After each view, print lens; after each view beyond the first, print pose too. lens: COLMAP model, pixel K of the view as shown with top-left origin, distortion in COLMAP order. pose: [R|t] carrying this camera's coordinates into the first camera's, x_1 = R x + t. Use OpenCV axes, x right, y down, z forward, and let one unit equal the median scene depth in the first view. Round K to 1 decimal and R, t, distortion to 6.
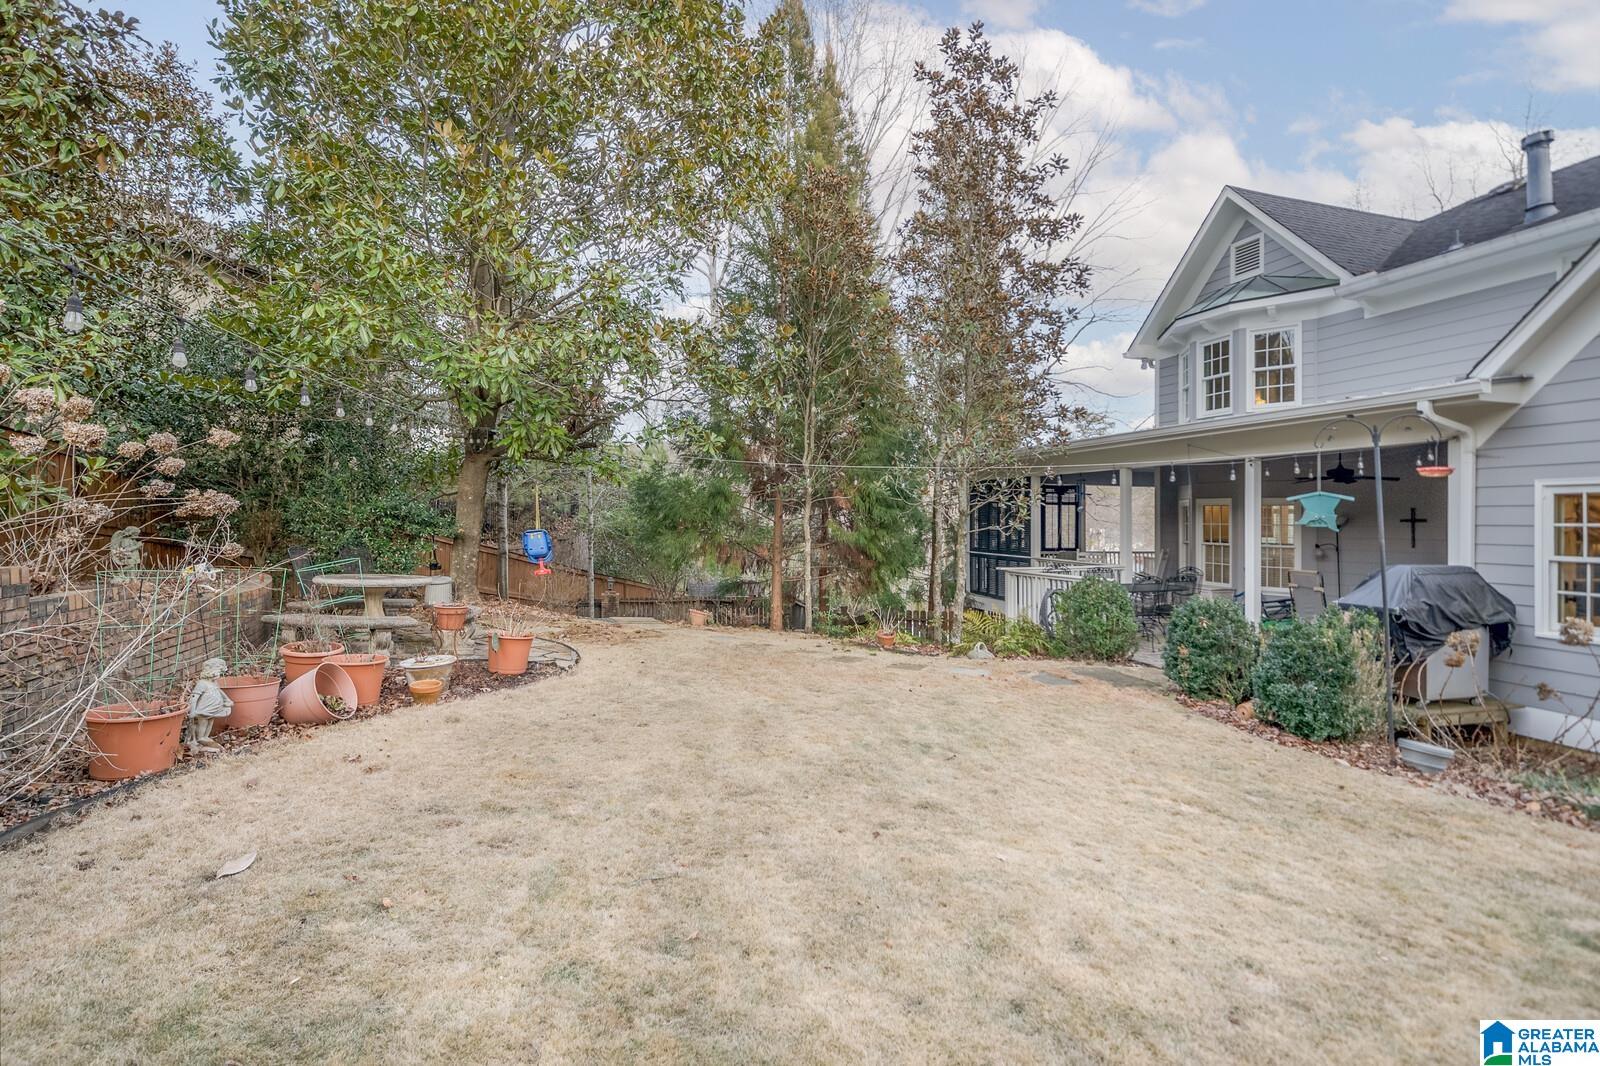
lens RADIAL K [[745.7, 0, 798.7], [0, 745.7, 516.8], [0, 0, 1]] dist [0.001022, -0.000015]
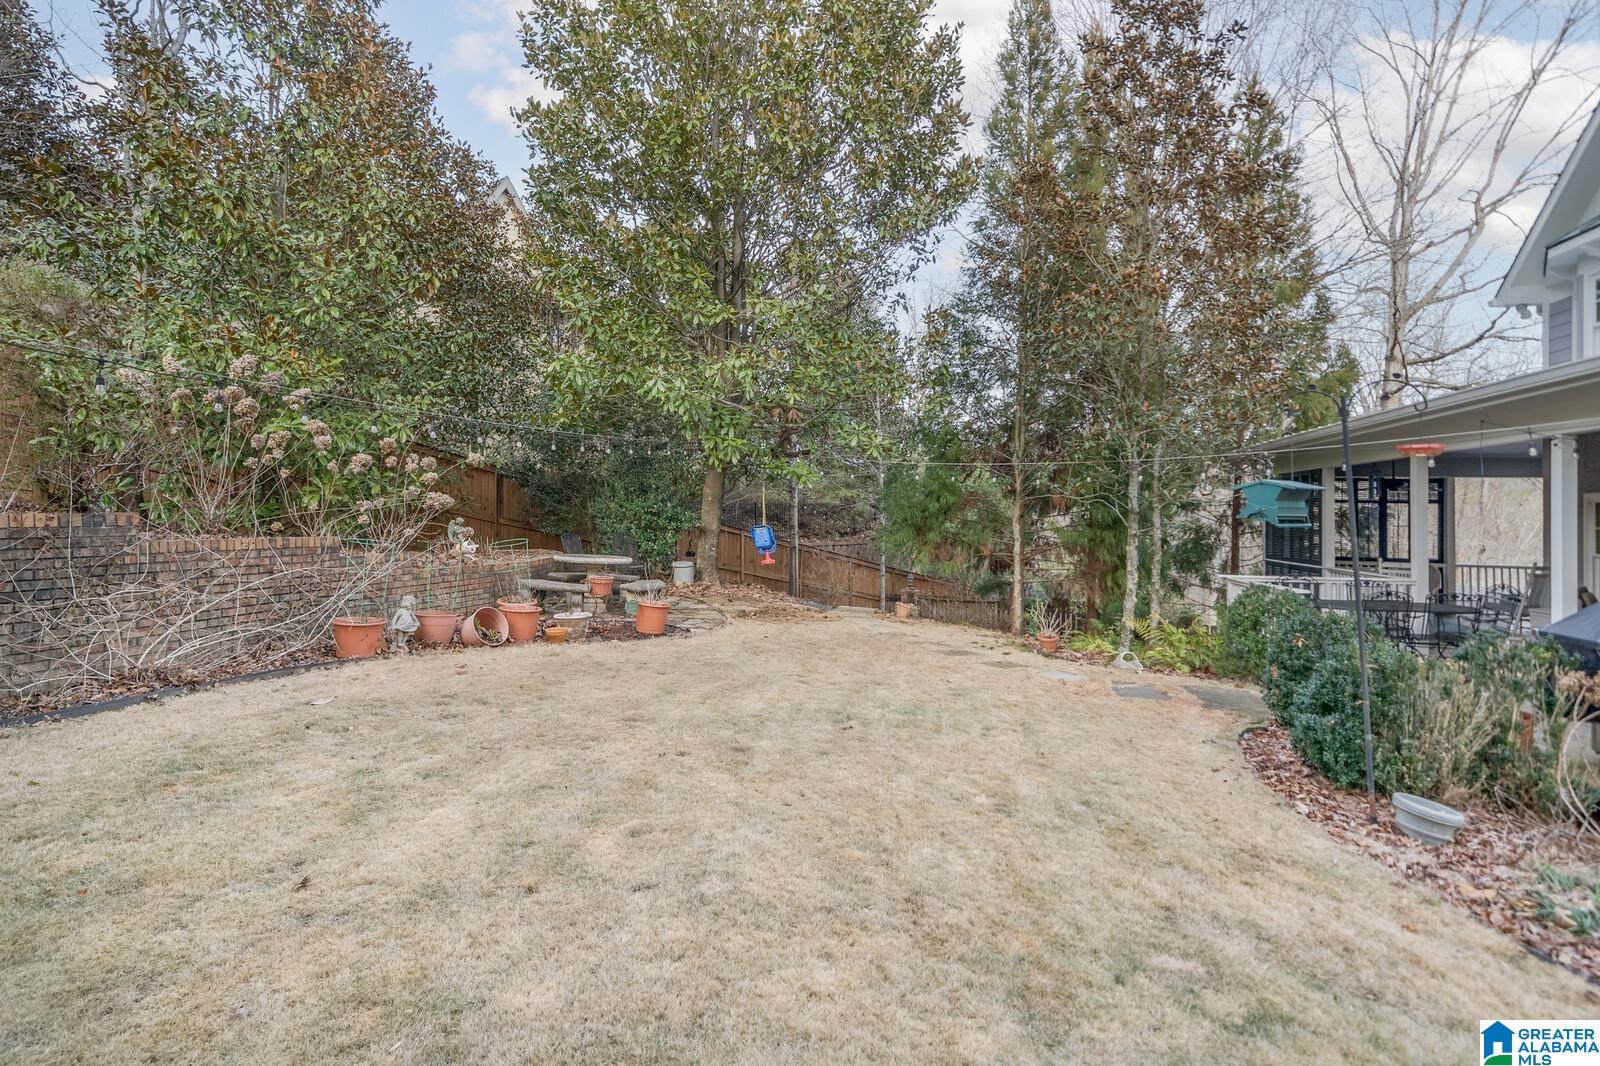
lens RADIAL K [[745.7, 0, 798.7], [0, 745.7, 516.8], [0, 0, 1]] dist [0.001022, -0.000015]
pose [[0.870380, 0.004824, -0.492357, 0.301069], [-0.006721, 0.999975, -0.002085, 0.006484], [0.492335, 0.005124, 0.870391, 0.003017]]
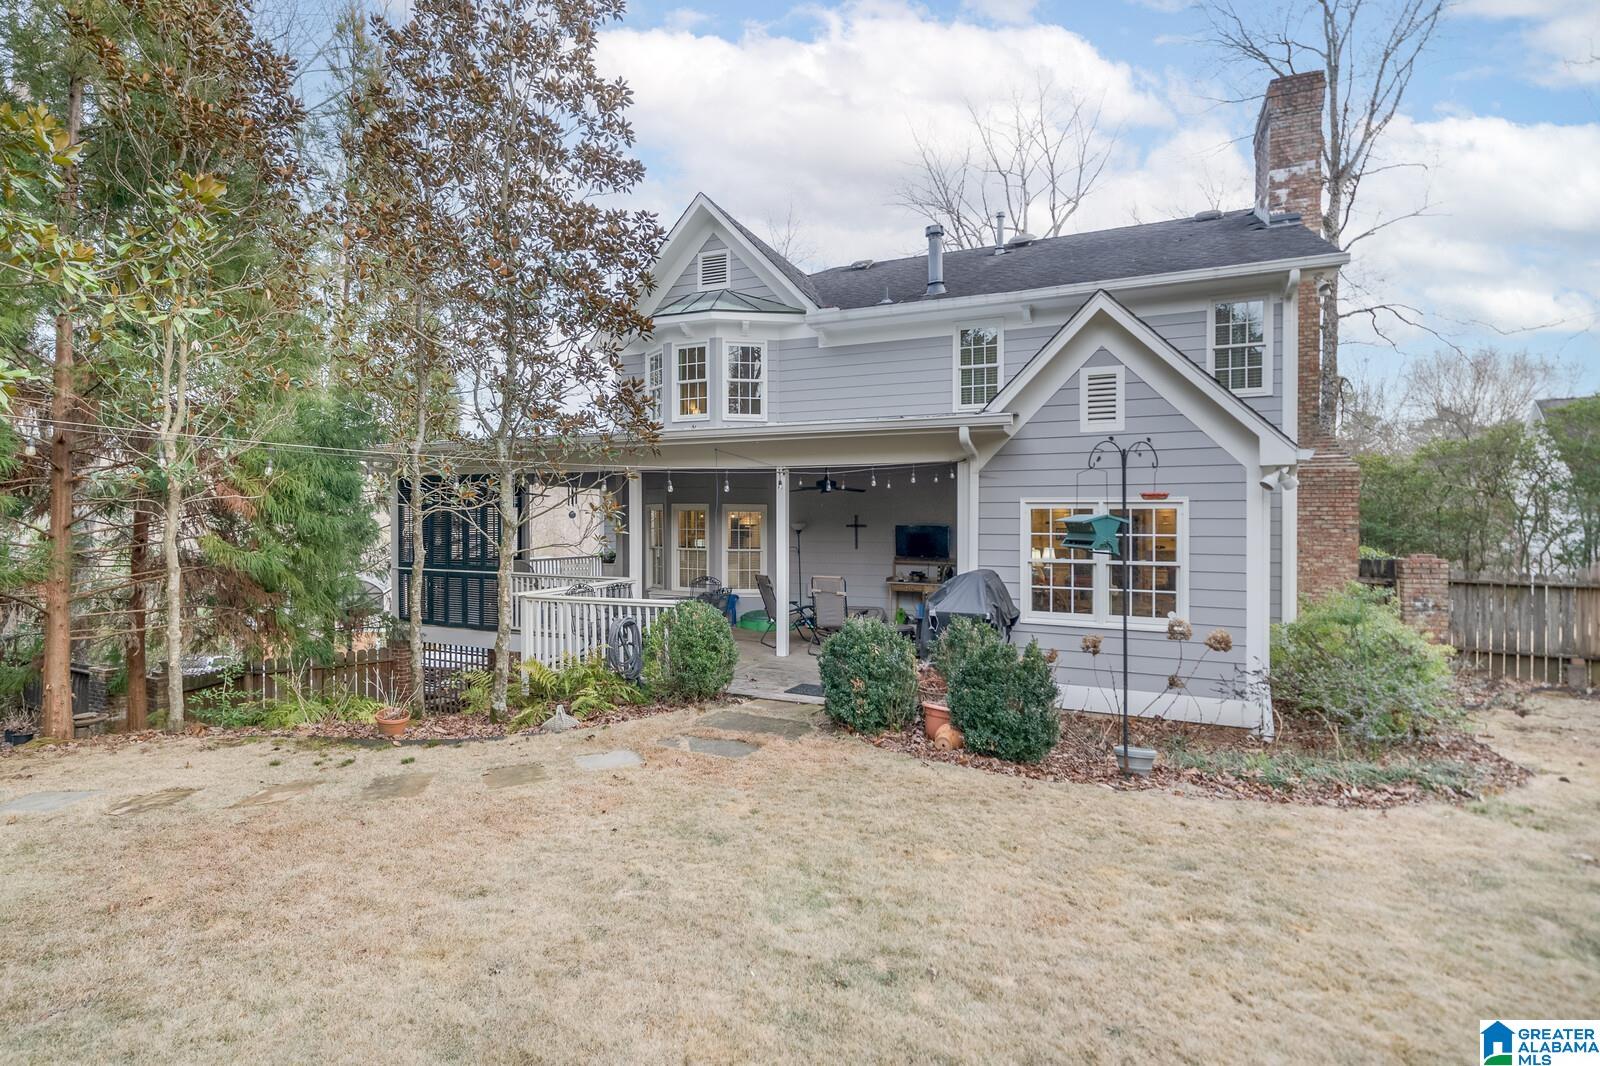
lens RADIAL K [[745.7, 0, 798.7], [0, 745.7, 516.8], [0, 0, 1]] dist [0.001022, -0.000015]
pose [[0.651899, -0.003786, 0.758296, -0.133393], [-0.000812, 0.999983, 0.005691, -0.016293], [-0.758305, -0.004326, 0.651885, 0.307064]]
